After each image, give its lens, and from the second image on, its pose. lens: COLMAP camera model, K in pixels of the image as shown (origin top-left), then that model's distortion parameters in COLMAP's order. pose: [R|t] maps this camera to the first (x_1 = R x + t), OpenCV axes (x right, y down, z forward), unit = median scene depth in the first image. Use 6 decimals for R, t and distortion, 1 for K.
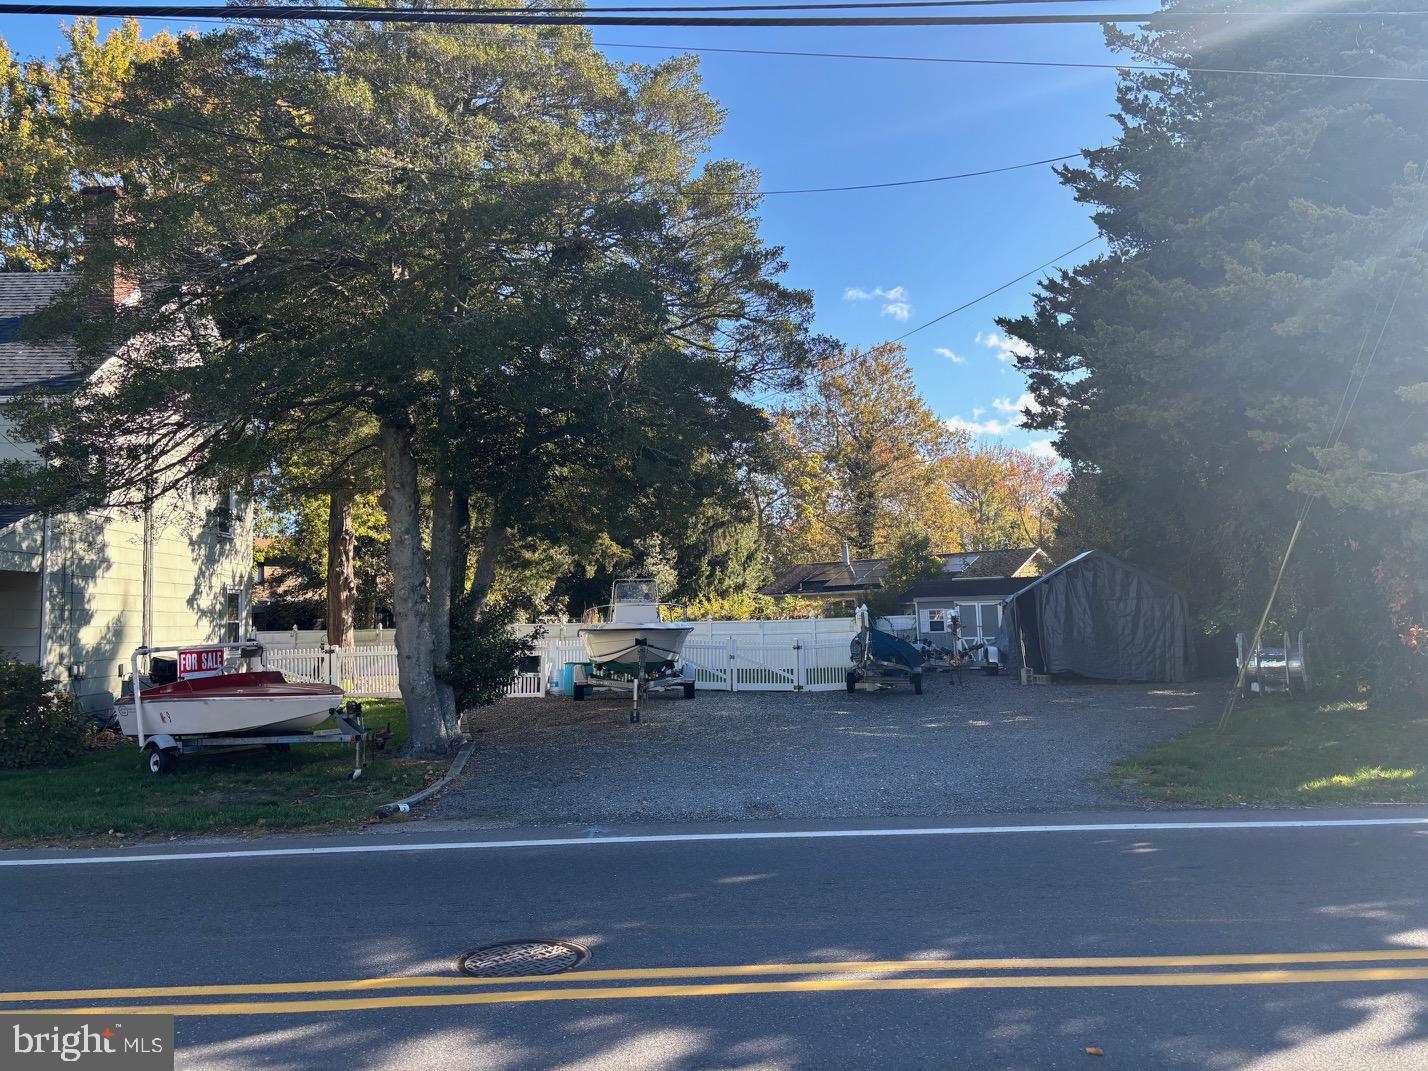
lens RADIAL K [[1070.4, 0, 706.8], [0, 1070.4, 528.5], [0, 0, 1]] dist [0.057479, -0.043329]
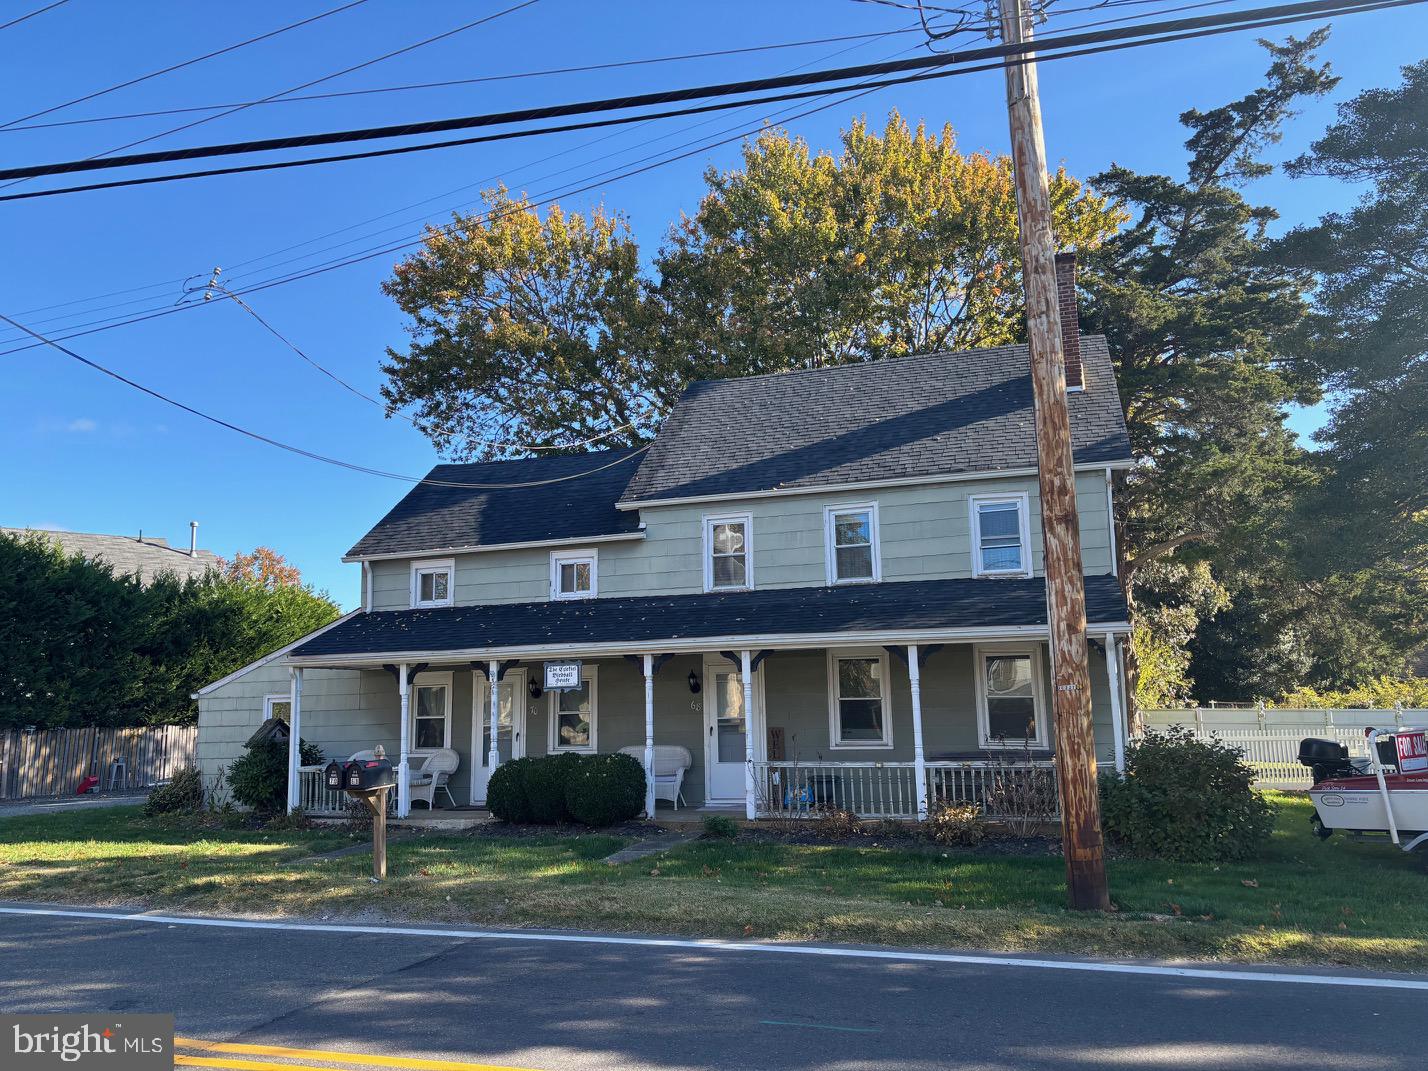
lens RADIAL K [[1070.4, 0, 706.1], [0, 1070.4, 541.6], [0, 0, 1]] dist [0.057479, -0.043329]
pose [[0.939575, -0.041797, -0.339783, -0.649357], [0.019752, 0.997484, -0.068083, 0.007487], [0.341773, 0.057257, 0.938037, -0.016523]]
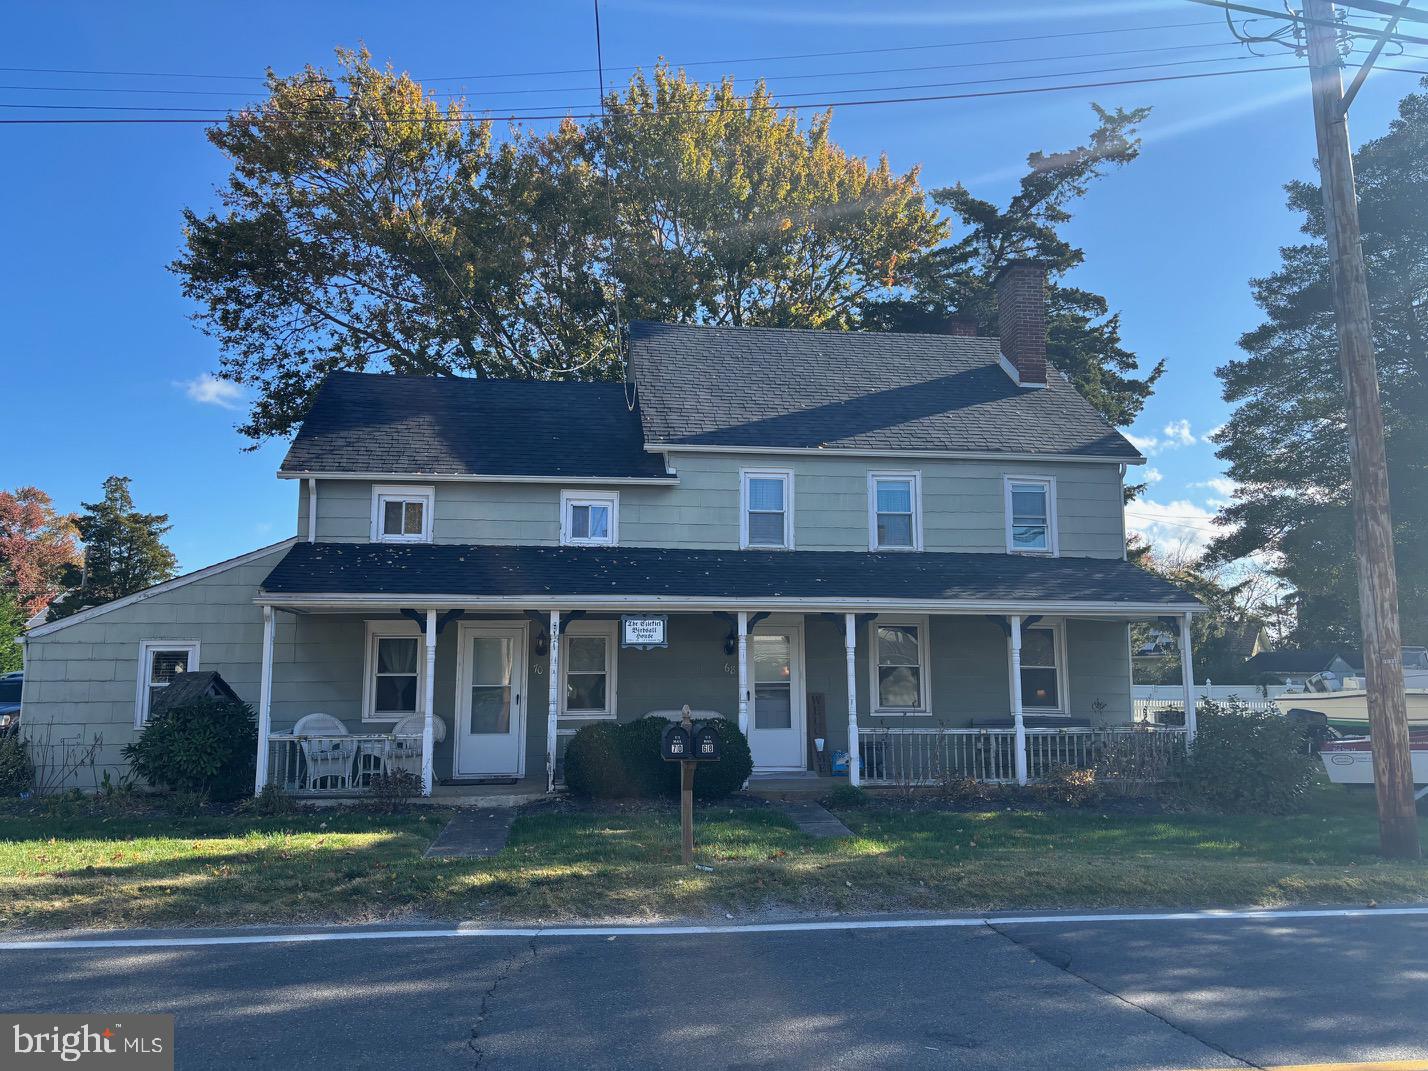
lens RADIAL K [[1070.4, 0, 716.2], [0, 1070.4, 528.3], [0, 0, 1]] dist [0.057479, -0.043329]
pose [[0.994764, 0.044640, 0.091929, -1.148495], [-0.039590, 0.997643, -0.056048, 0.023813], [-0.094214, 0.052115, 0.994187, -0.010255]]
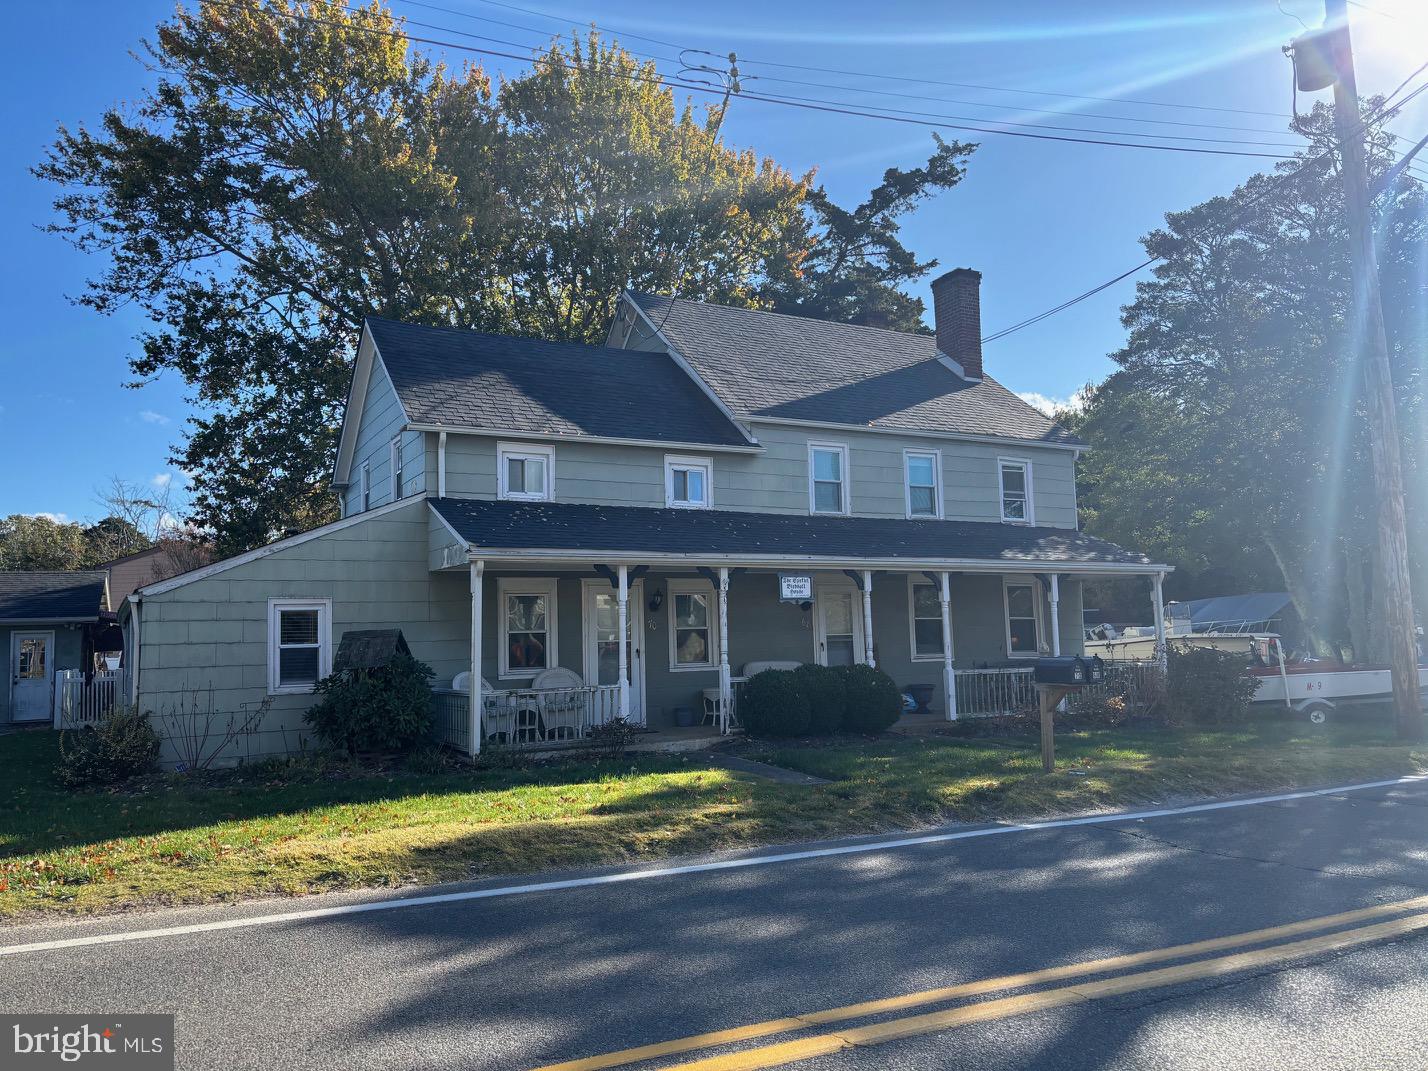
lens RADIAL K [[1070.4, 0, 709.2], [0, 1070.4, 532.3], [0, 0, 1]] dist [0.057479, -0.043329]
pose [[0.898058, 0.056758, 0.436201, -1.623414], [-0.042612, 0.998202, -0.042155, 0.056481], [-0.437809, 0.019270, 0.898861, 0.041388]]
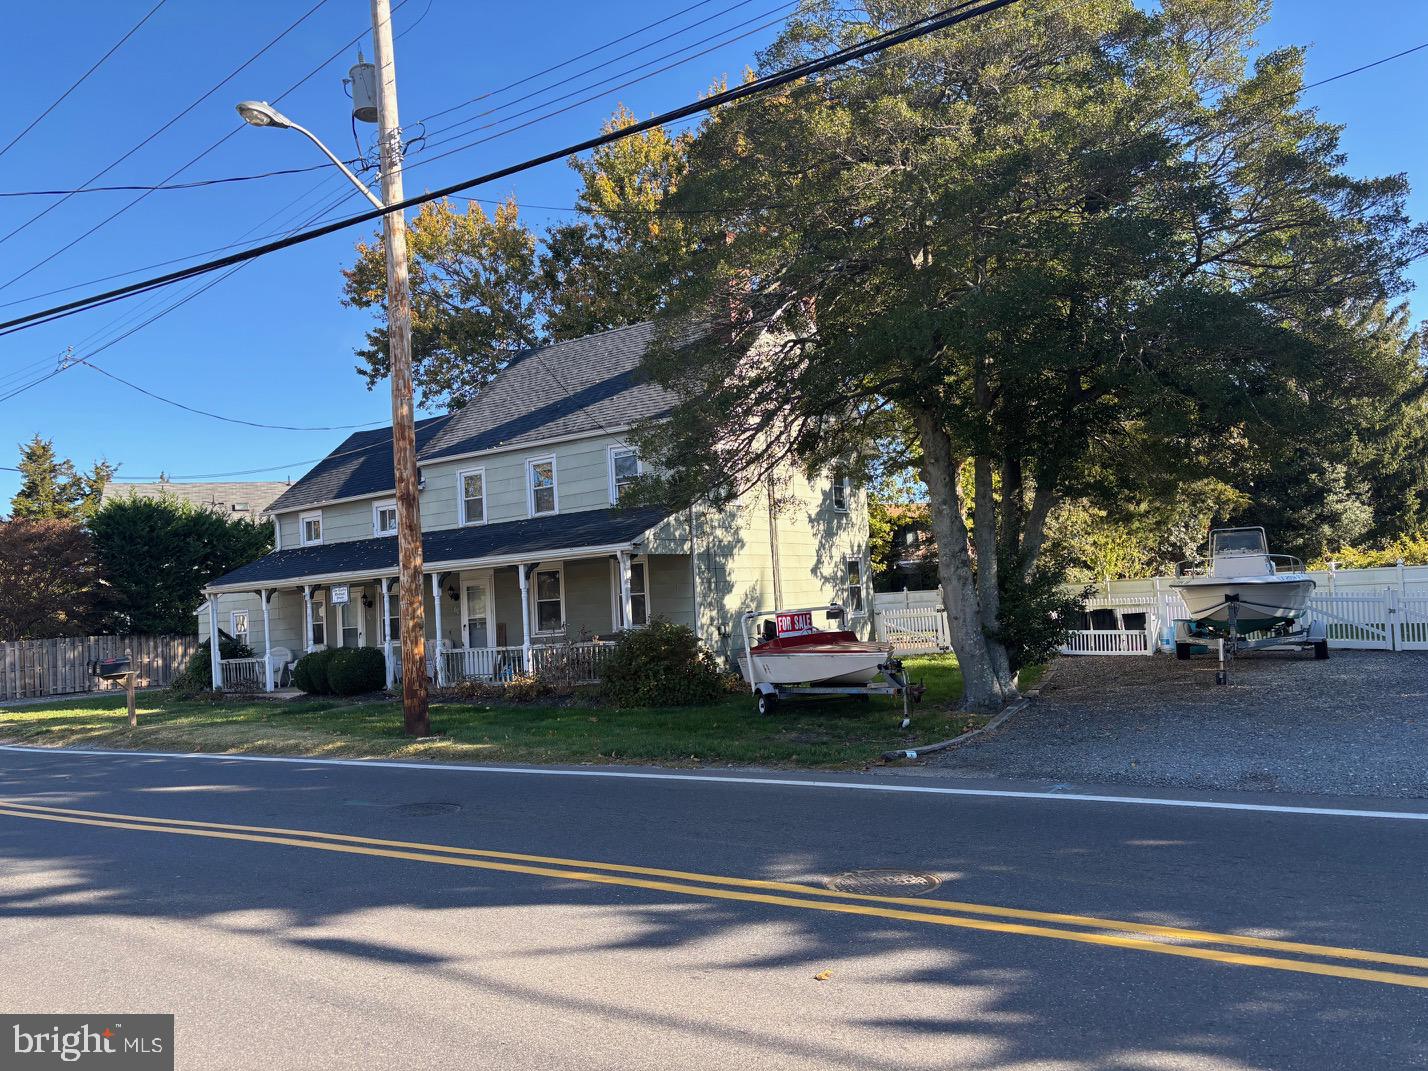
lens RADIAL K [[1070.4, 0, 704.4], [0, 1070.4, 535.2], [0, 0, 1]] dist [0.057479, -0.043329]
pose [[0.815854, -0.057778, -0.575365, 0.120308], [0.085715, 0.996087, 0.021515, -0.006889], [0.571870, -0.066870, 0.817614, -0.015687]]
